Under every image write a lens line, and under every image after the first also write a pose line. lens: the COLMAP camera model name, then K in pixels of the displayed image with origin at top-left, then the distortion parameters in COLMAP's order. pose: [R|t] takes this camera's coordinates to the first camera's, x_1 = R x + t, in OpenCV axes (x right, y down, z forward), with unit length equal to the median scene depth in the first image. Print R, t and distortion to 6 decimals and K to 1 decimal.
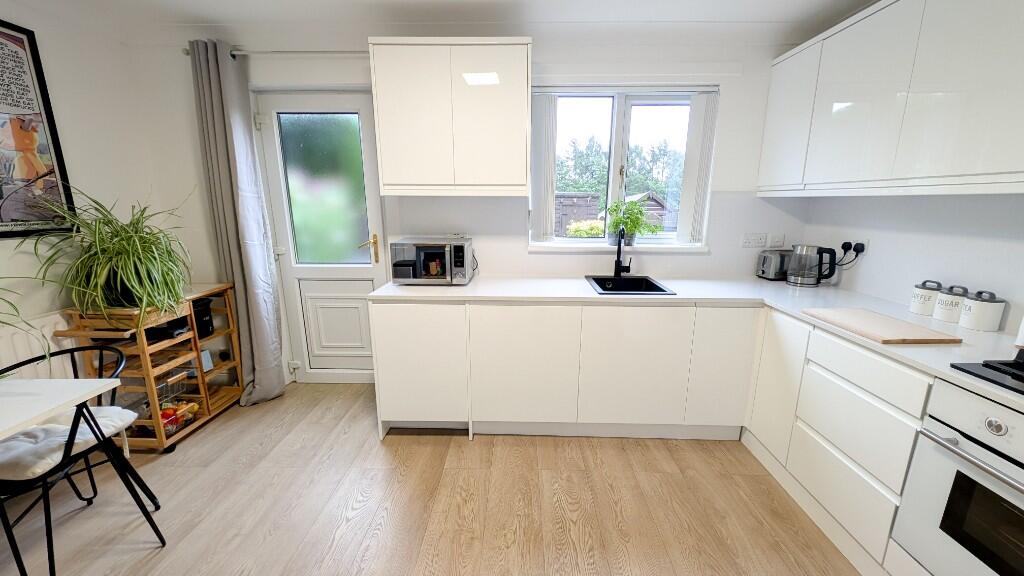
lens RADIAL K [[378.9, 0, 514.6], [0, 378.9, 287.5], [0, 0, 1]] dist [0.010487, -0.006324]
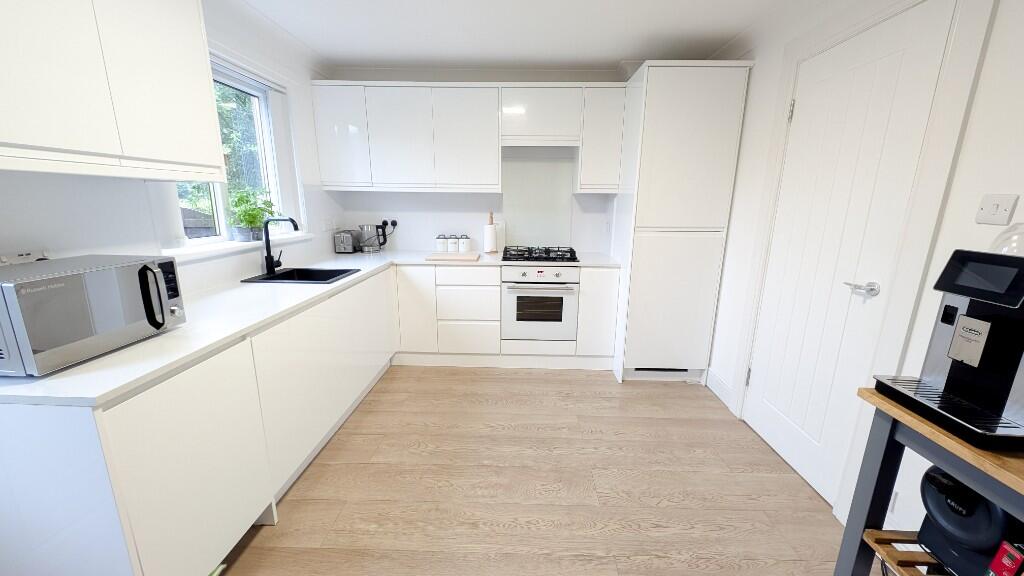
lens RADIAL K [[378.9, 0, 514.6], [0, 378.9, 287.5], [0, 0, 1]] dist [0.010487, -0.006324]
pose [[0.001897, -0.226553, 0.973997, -0.725445], [0.210113, 0.952346, 0.221108, -0.087687], [-0.977675, 0.204230, 0.049409, 0.438462]]
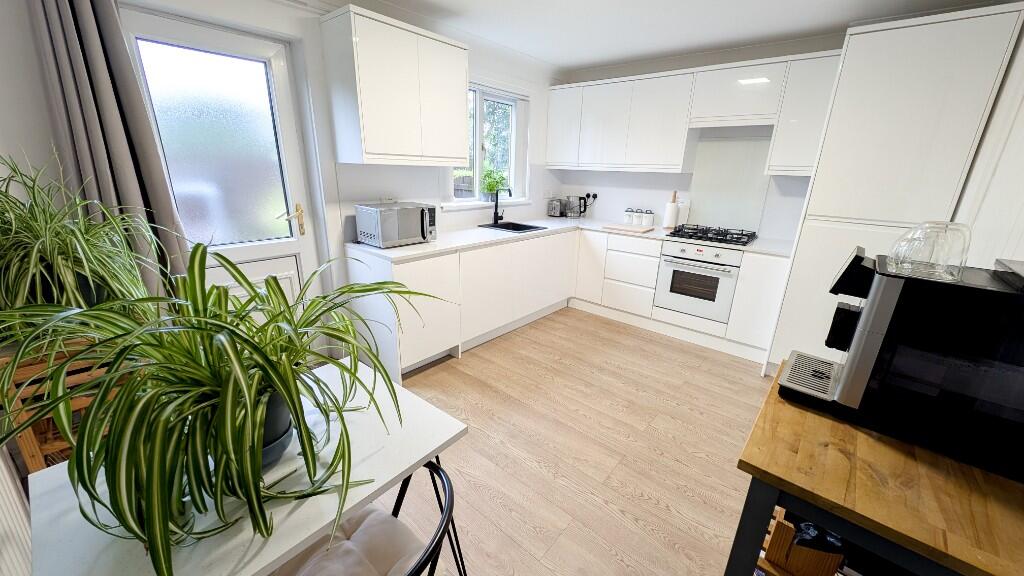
lens RADIAL K [[378.9, 0, 514.6], [0, 378.9, 287.5], [0, 0, 1]] dist [0.010487, -0.006324]
pose [[0.633363, -0.219934, 0.741944, -0.922013], [0.144565, 0.975512, 0.165762, -0.023860], [-0.760232, 0.002272, 0.649648, 0.011650]]
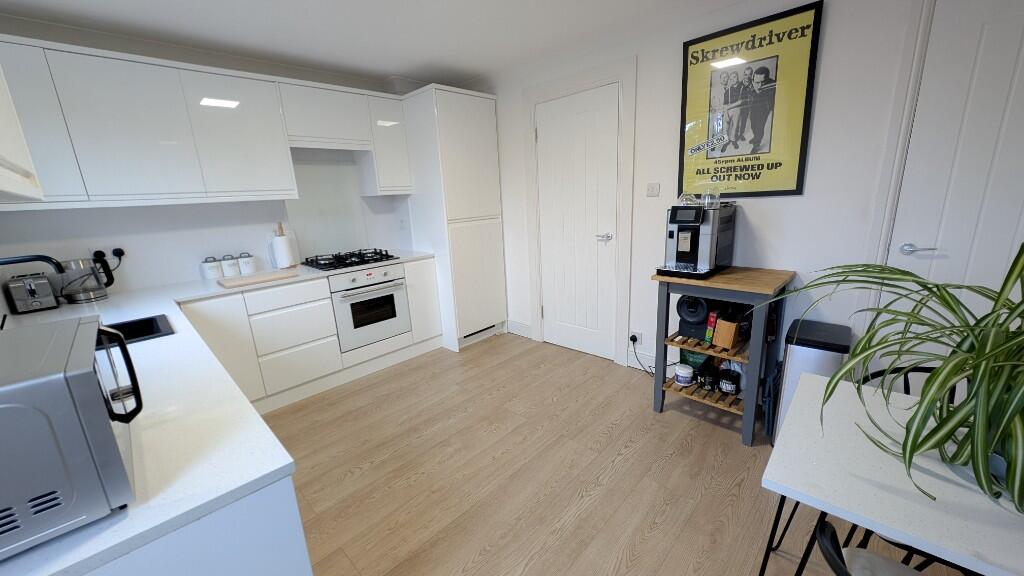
lens RADIAL K [[378.9, 0, 514.6], [0, 378.9, 287.5], [0, 0, 1]] dist [0.010487, -0.006324]
pose [[-0.733448, -0.126209, 0.667926, -0.699177], [0.198947, 0.899727, 0.388472, -0.204316], [-0.649980, 0.417806, -0.634794, 0.943054]]
